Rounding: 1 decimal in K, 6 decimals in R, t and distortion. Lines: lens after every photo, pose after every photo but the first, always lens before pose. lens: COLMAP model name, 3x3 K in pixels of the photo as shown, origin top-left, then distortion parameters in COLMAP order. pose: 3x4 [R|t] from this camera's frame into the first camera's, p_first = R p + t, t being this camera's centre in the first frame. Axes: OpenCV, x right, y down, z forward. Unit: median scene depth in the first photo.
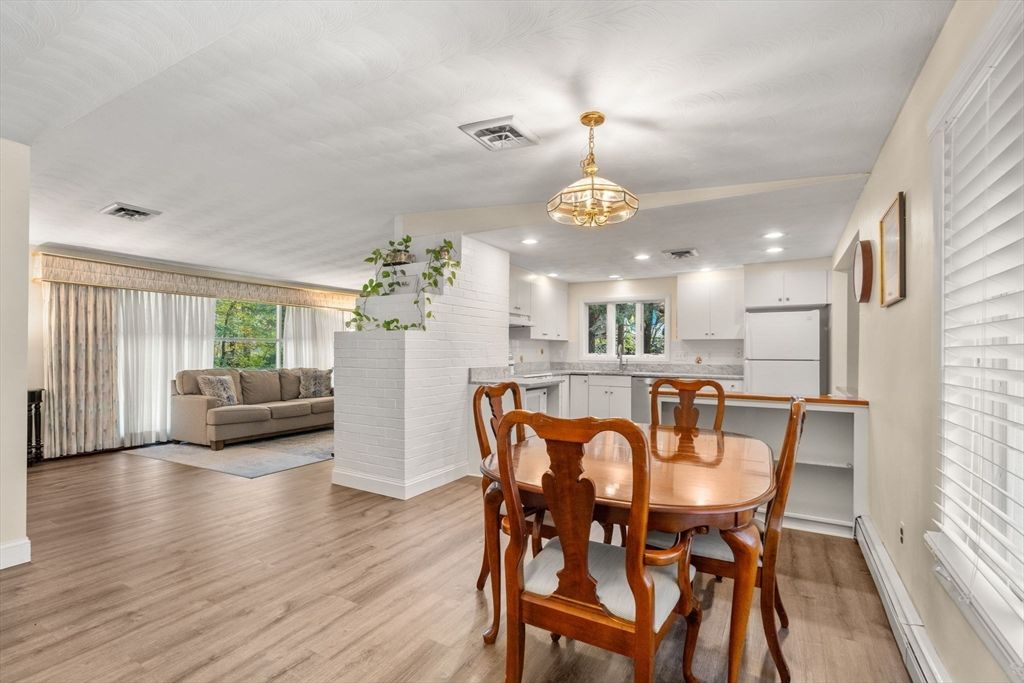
lens RADIAL K [[468.1, 0, 509.4], [0, 468.1, 351.4], [0, 0, 1]] dist [0.001359, 0.000192]
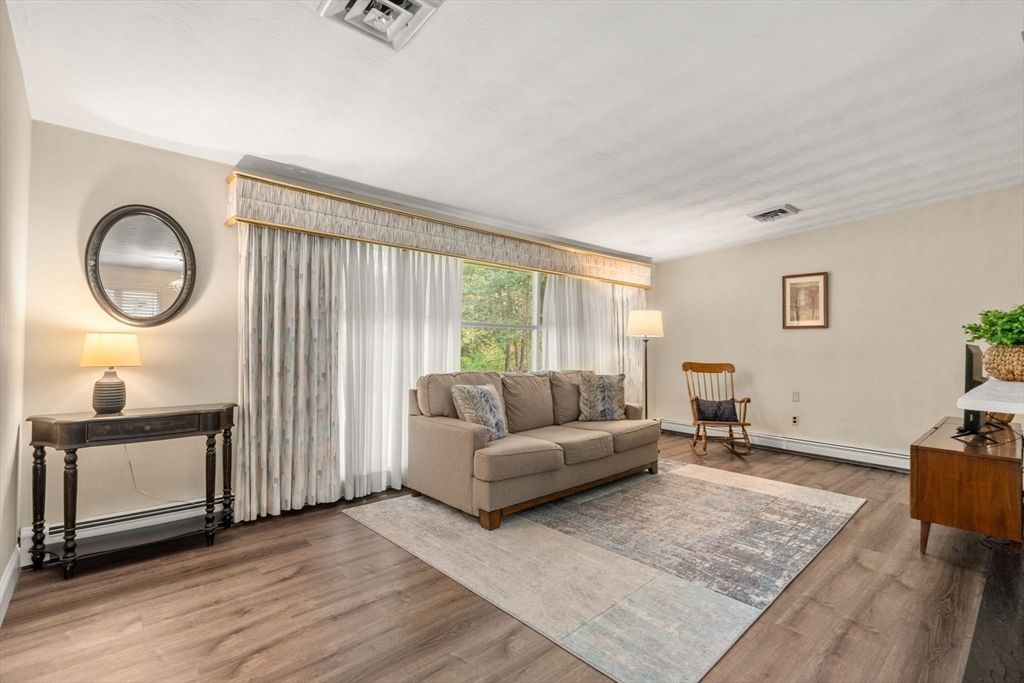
lens RADIAL K [[468.1, 0, 510.7], [0, 468.1, 339.3], [0, 0, 1]] dist [0.001359, 0.000192]
pose [[0.947423, 0.004113, -0.319959, -0.432952], [-0.008849, 0.999872, -0.013351, 0.003034], [0.319863, 0.015481, 0.947337, 0.499336]]
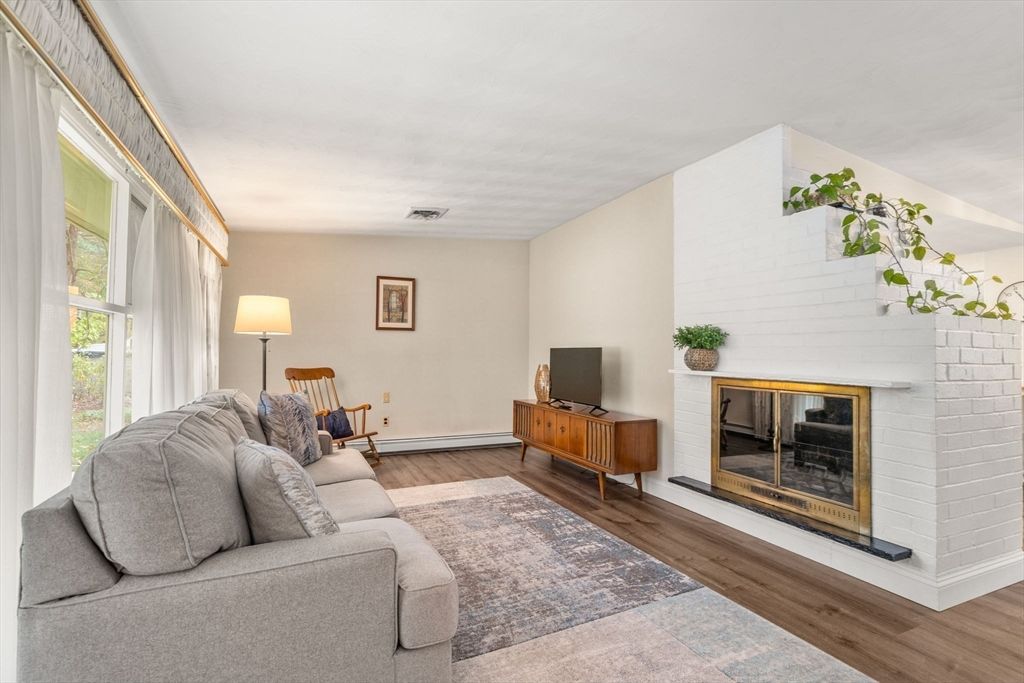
lens RADIAL K [[468.1, 0, 509.3], [0, 468.1, 345.6], [0, 0, 1]] dist [0.001359, 0.000192]
pose [[0.590283, 0.012368, 0.807102, -0.806094], [-0.007215, 0.999924, -0.010046, 0.002869], [-0.807164, 0.000107, 0.590327, 0.817643]]
